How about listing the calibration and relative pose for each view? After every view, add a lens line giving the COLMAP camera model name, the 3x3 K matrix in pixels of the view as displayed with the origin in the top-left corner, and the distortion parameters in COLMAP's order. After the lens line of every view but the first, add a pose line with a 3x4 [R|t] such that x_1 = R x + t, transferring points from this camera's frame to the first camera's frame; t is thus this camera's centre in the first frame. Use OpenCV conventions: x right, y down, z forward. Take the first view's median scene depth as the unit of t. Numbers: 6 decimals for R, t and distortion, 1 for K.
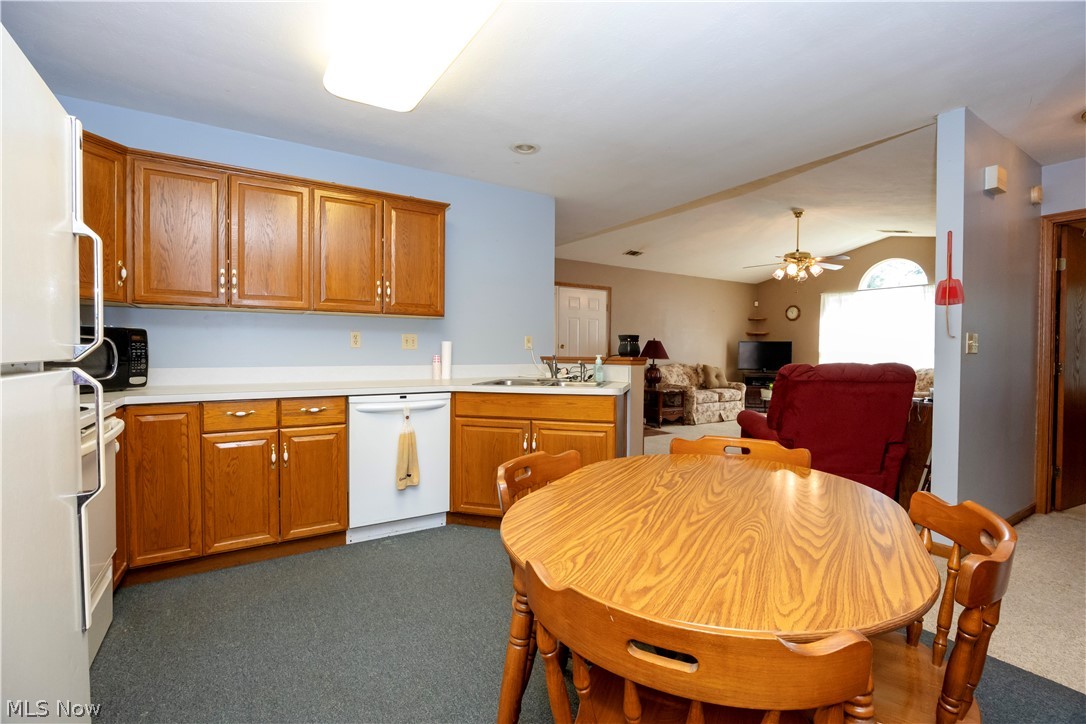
lens RADIAL K [[481.6, 0, 536.5], [0, 481.6, 359.5], [0, 0, 1]] dist [-0.010823, 0.000331]
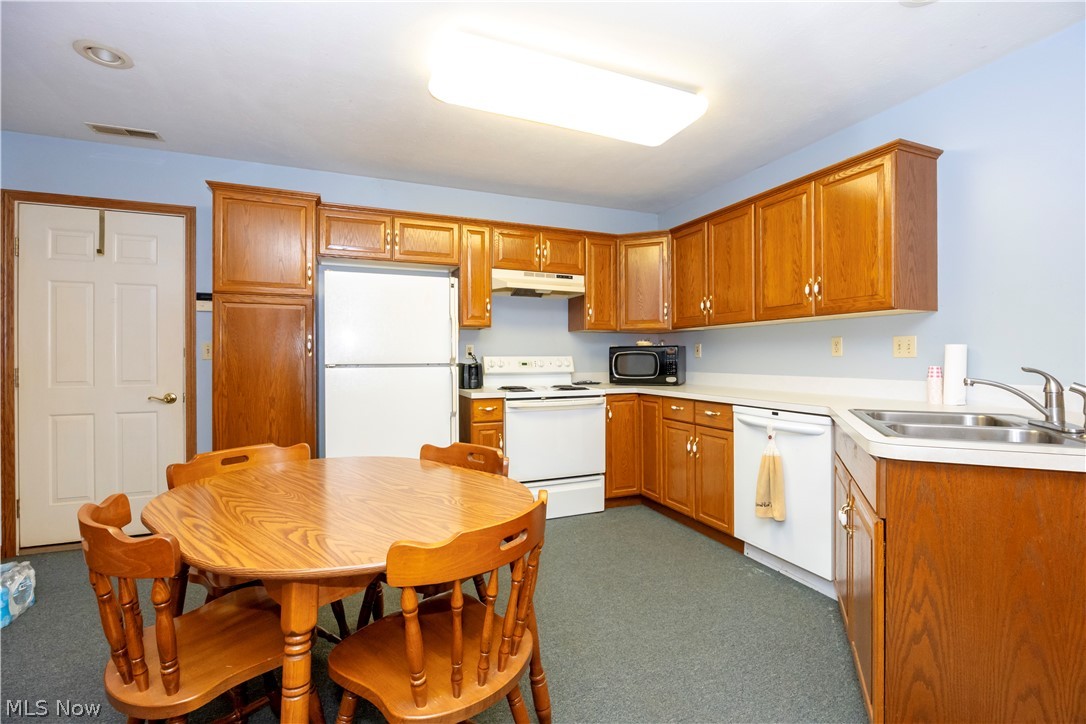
lens RADIAL K [[481.6, 0, 558.4], [0, 481.6, 359.5], [0, 0, 1]] dist [-0.010823, 0.000331]
pose [[-0.149941, -0.003210, -0.988690, 0.693910], [-0.016062, 0.999871, -0.000811, -0.013261], [0.988564, 0.015759, -0.149973, 0.817476]]
